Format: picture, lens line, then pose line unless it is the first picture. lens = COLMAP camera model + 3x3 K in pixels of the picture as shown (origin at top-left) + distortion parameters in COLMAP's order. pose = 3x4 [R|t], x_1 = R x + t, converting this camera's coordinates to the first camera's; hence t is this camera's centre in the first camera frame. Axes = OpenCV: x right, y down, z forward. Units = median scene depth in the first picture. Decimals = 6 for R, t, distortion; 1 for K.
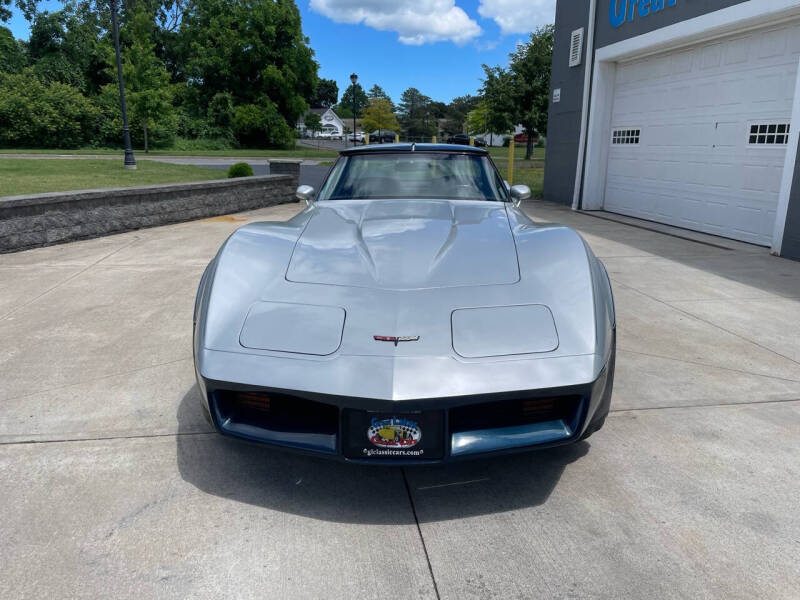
lens RADIAL K [[601.8, 0, 408.2], [0, 601.8, 300.8], [0, 0, 1]] dist [0.082801, -0.105615]
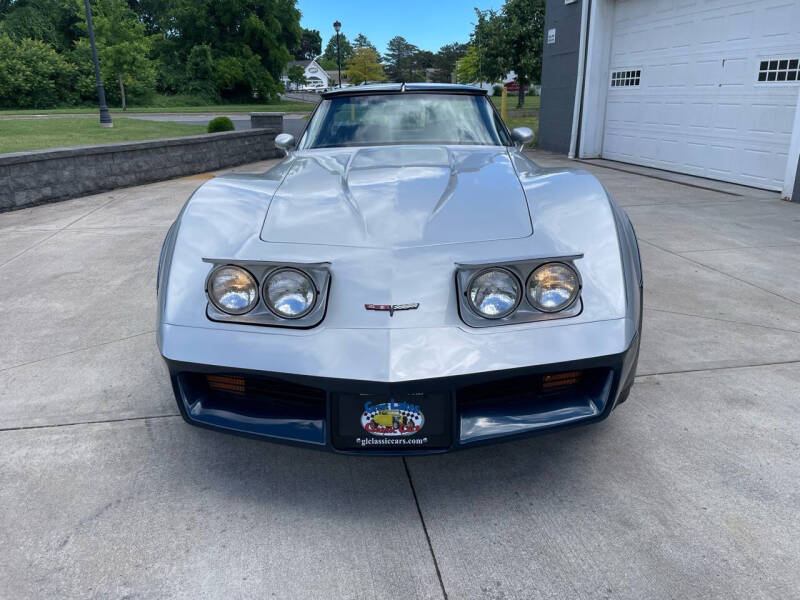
lens RADIAL K [[602.4, 0, 405.5], [0, 602.4, 303.6], [0, 0, 1]] dist [0.077833, -0.103073]
pose [[0.999629, -0.026234, 0.007296, -0.003101], [0.025607, 0.996799, 0.075741, -0.002493], [-0.009259, -0.075526, 0.997101, 0.079104]]
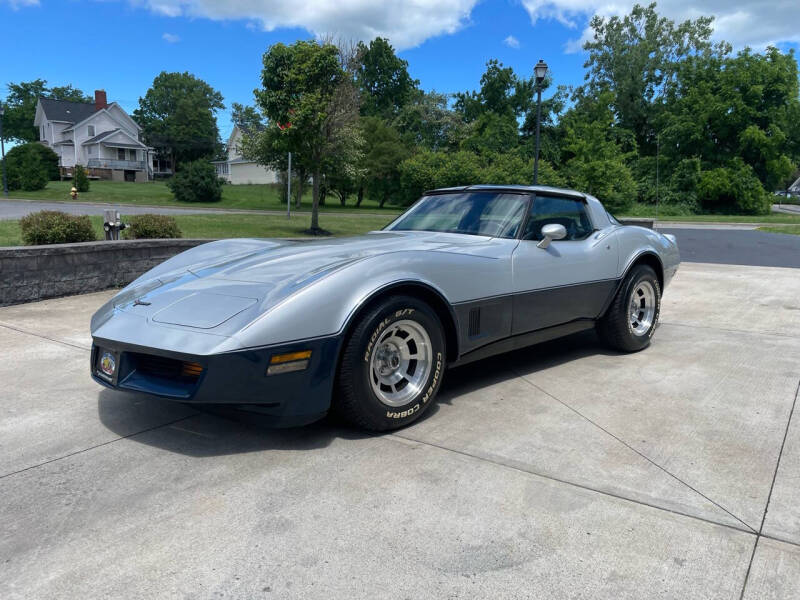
lens RADIAL K [[601.8, 0, 408.2], [0, 601.8, 300.8], [0, 0, 1]] dist [0.082801, -0.105615]
pose [[0.721908, 0.103195, -0.684251, 0.687131], [-0.176243, 0.983629, -0.037596, 0.000617], [0.669169, 0.147735, 0.728277, 0.185220]]
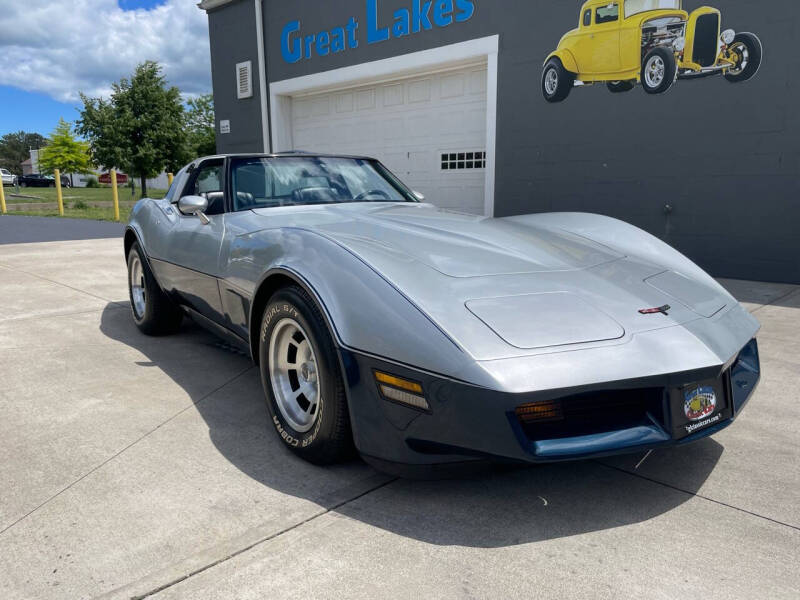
lens RADIAL K [[603.6, 0, 395.6], [0, 603.6, 301.5], [0, 0, 1]] dist [0.071320, -0.101641]
pose [[0.805058, -0.121743, 0.580569, -0.445276], [0.159231, 0.987145, -0.013799, -0.001463], [-0.571426, 0.103554, 0.814094, 0.219589]]
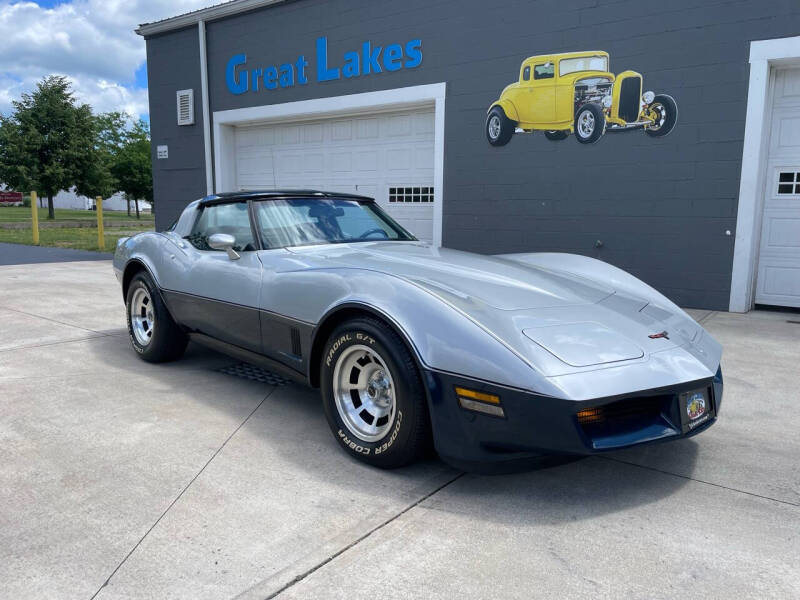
lens RADIAL K [[602.3, 0, 400.0], [0, 602.3, 300.0], [0, 0, 1]] dist [0.079687, -0.107116]
pose [[0.707490, -0.099198, 0.699727, -0.619073], [0.167751, 0.985375, -0.029918, -0.029833], [-0.686526, 0.138547, 0.713784, 0.226485]]
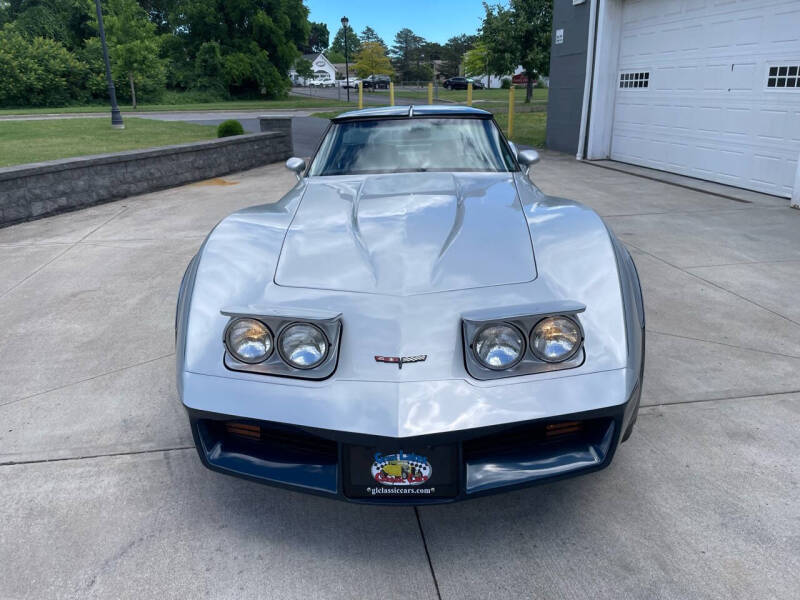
lens RADIAL K [[602.3, 0, 400.0], [0, 602.3, 300.0], [0, 0, 1]] dist [0.079687, -0.107116]
pose [[0.999528, -0.027091, -0.014469, -0.002497], [0.028187, 0.996250, 0.081800, -0.046601], [0.012199, -0.082169, 0.996544, 0.064401]]
